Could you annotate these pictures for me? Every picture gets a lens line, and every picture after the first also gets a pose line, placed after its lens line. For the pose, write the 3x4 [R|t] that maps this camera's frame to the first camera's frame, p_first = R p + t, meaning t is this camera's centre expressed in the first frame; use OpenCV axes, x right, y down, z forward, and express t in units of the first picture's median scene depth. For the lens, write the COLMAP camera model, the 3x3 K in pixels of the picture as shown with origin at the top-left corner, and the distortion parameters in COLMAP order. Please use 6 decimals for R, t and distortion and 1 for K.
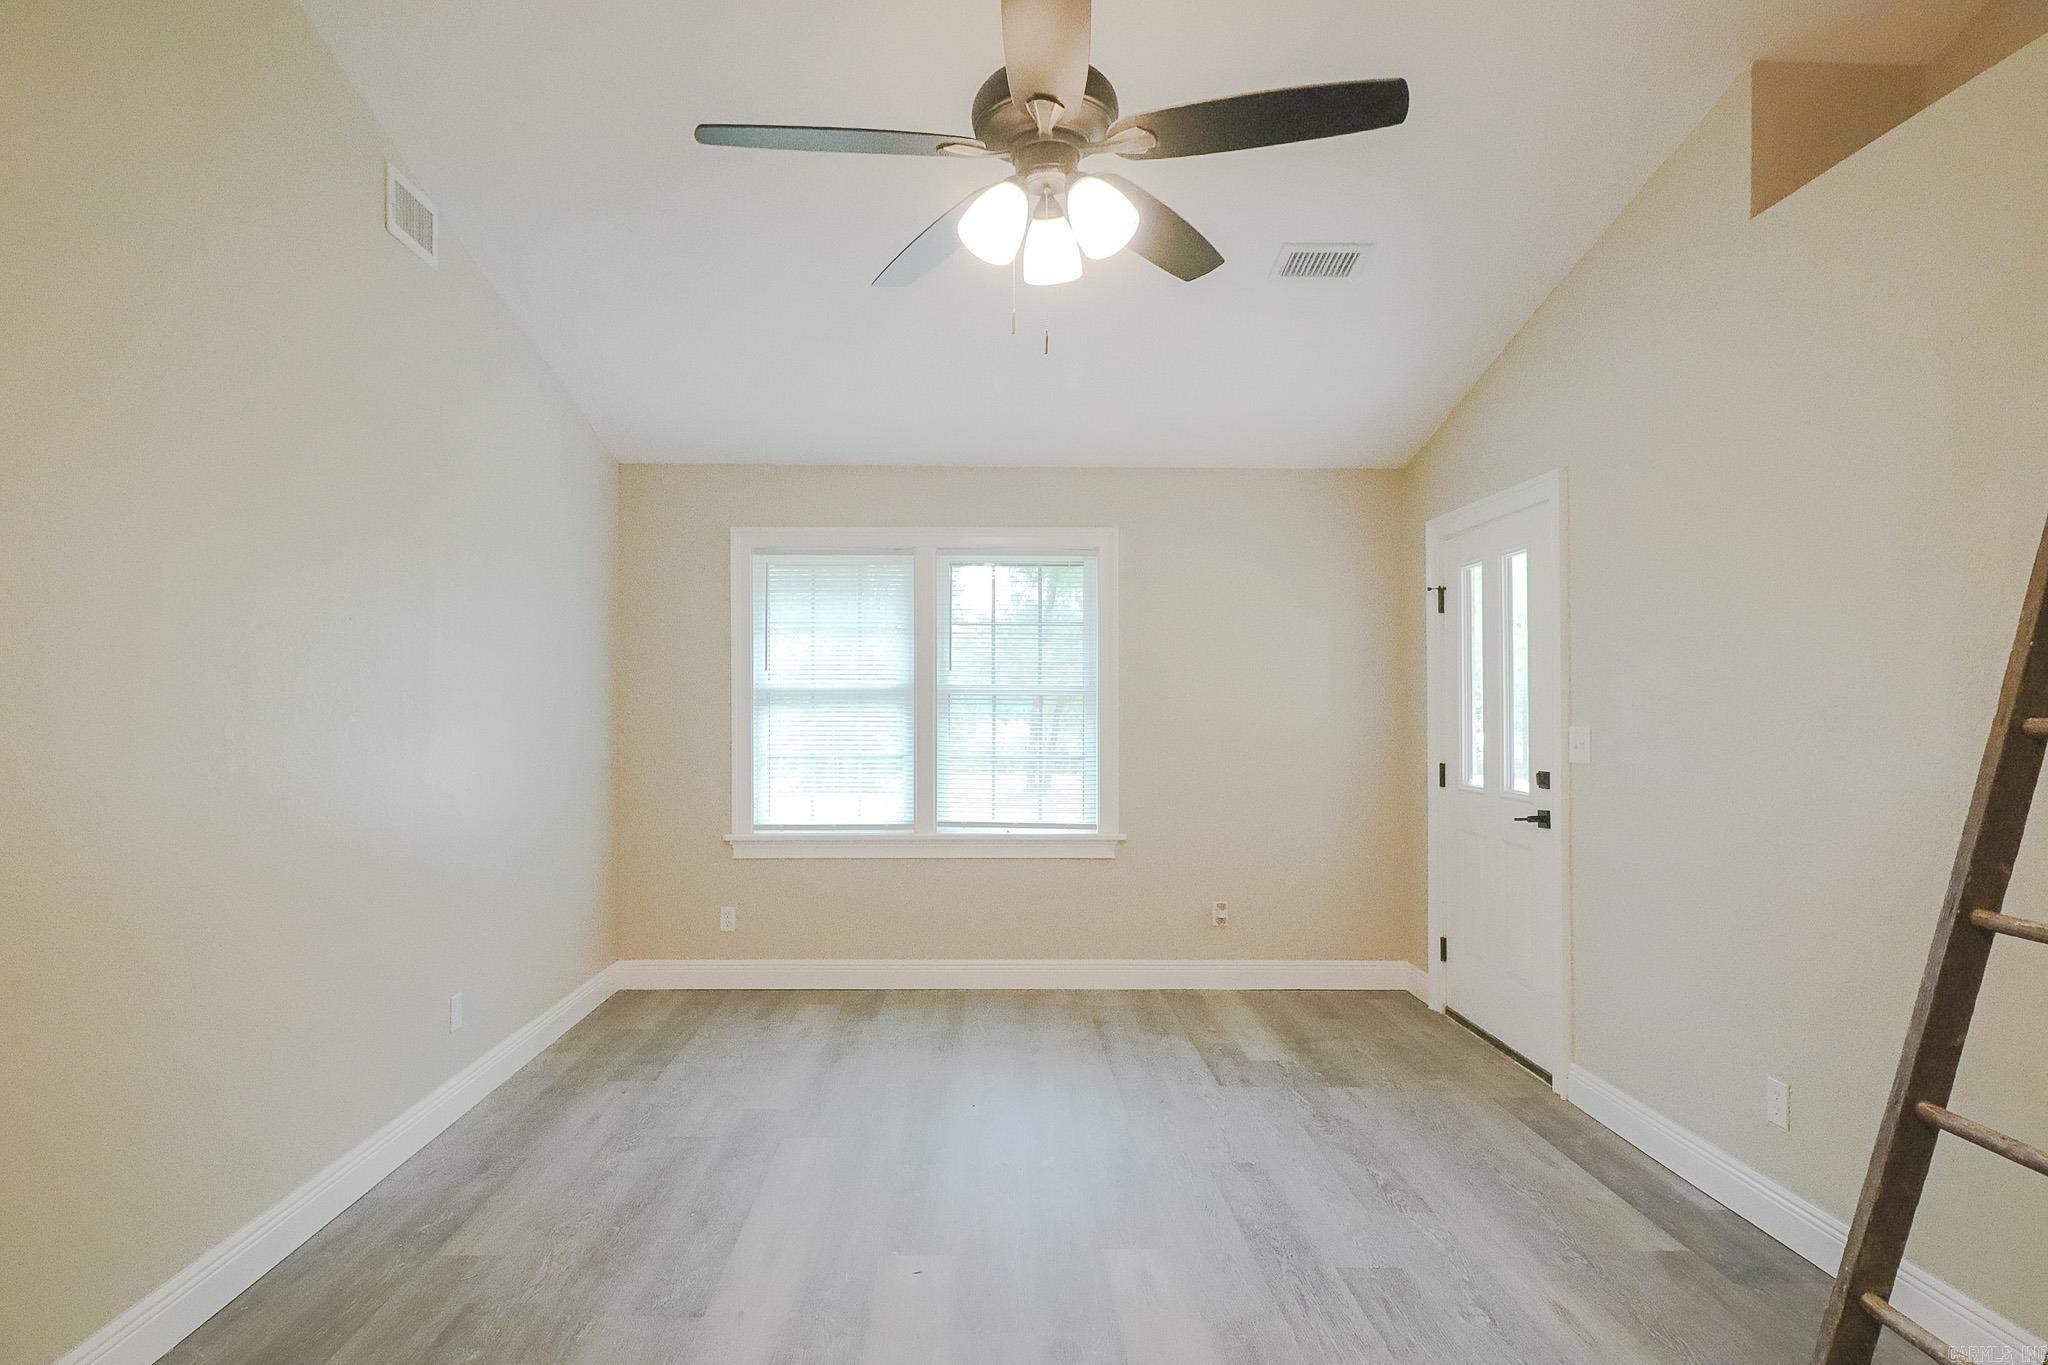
lens RADIAL K [[1043.1, 0, 1006.0], [0, 1043.1, 687.0], [0, 0, 1]] dist [0.000117, -0.013005]
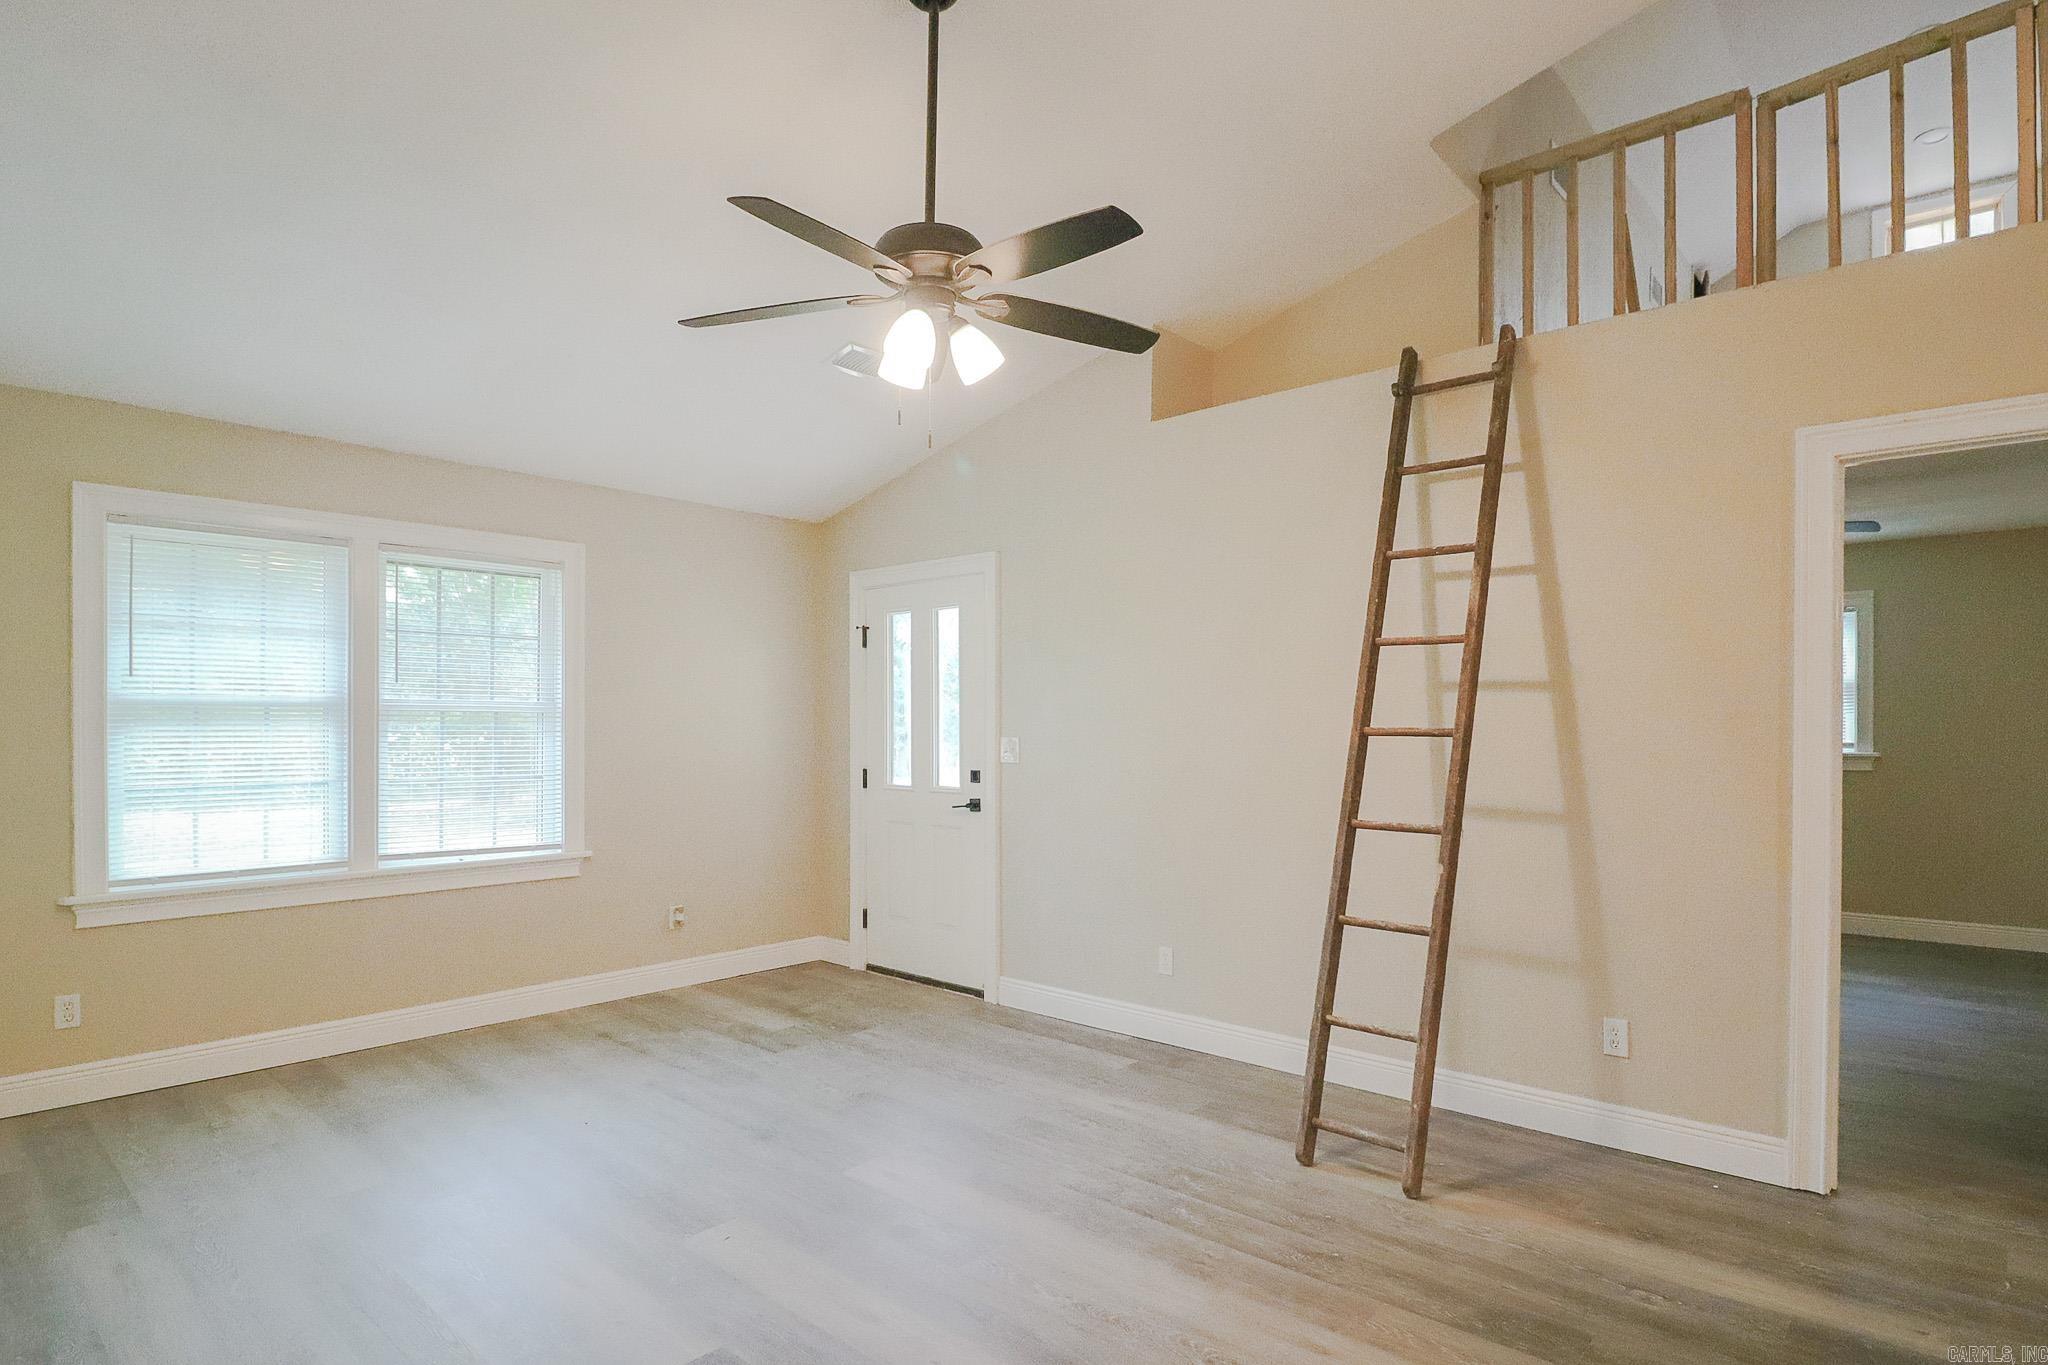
lens RADIAL K [[1043.1, 0, 1010.2], [0, 1043.1, 708.2], [0, 0, 1]] dist [0.000117, -0.013005]
pose [[0.693368, 0.010330, 0.720510, -0.337071], [-0.011718, 0.999927, -0.003059, 0.002327], [-0.720489, -0.006322, 0.693438, 0.013936]]
